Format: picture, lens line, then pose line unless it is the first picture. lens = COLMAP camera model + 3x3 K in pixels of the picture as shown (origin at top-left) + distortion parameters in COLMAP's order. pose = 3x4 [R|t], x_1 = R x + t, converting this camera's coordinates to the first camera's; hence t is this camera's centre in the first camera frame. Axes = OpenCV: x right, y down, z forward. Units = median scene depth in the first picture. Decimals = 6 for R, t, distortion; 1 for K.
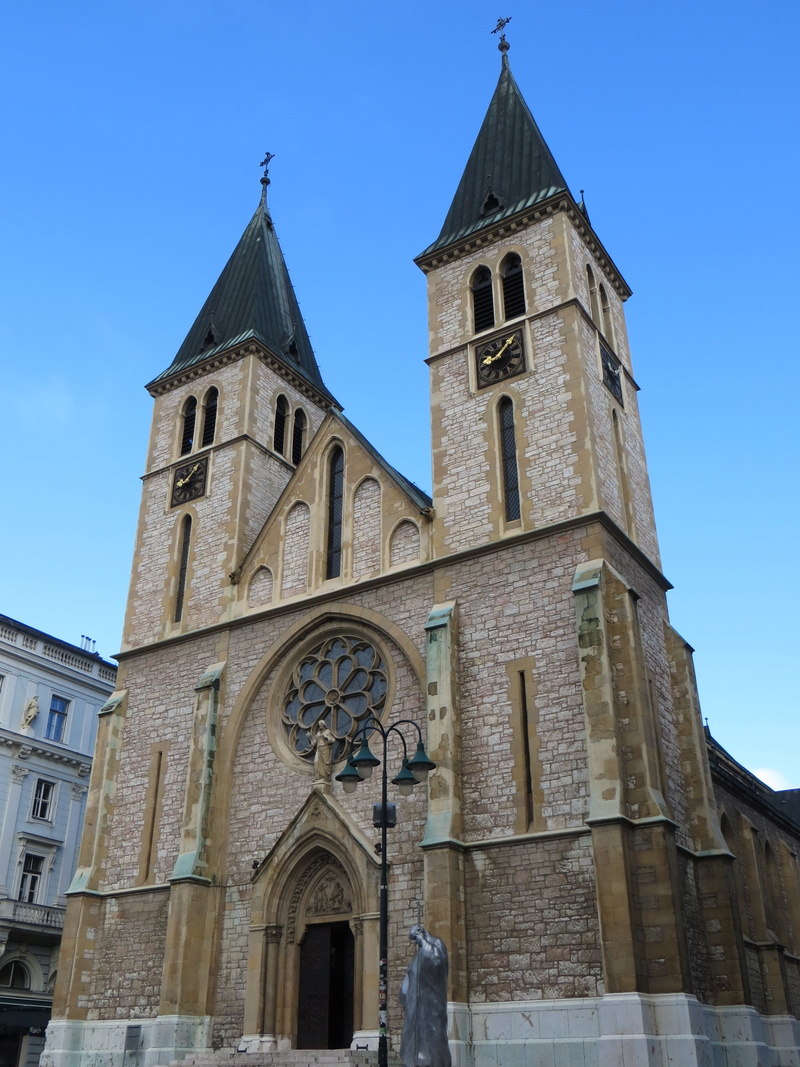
lens RADIAL K [[1007.2, 0, 400.0], [0, 1007.2, 533.5], [0, 0, 1]] dist [0.005346, -0.008149]
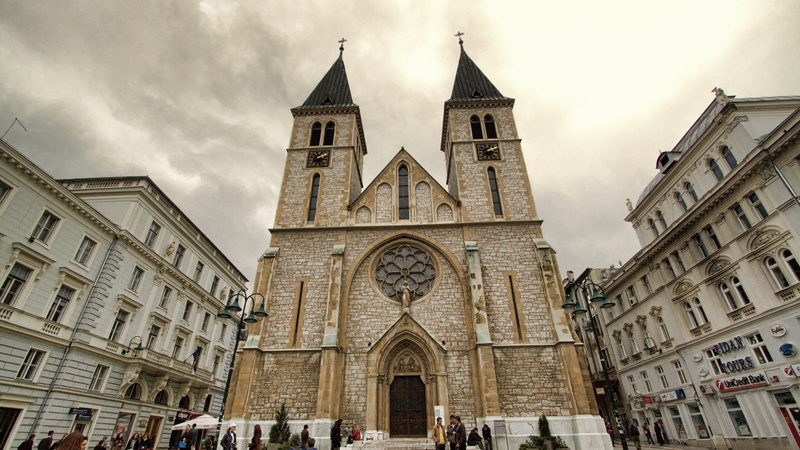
lens RADIAL K [[381.1, 0, 398.6], [0, 381.1, 212.3], [0, 0, 1]] dist [-0.000299, 0.000000]
pose [[0.861189, 0.270896, 0.430080, -0.461863], [-0.237682, 0.962556, -0.130355, 0.147830], [-0.449289, 0.010038, 0.893330, 0.263548]]
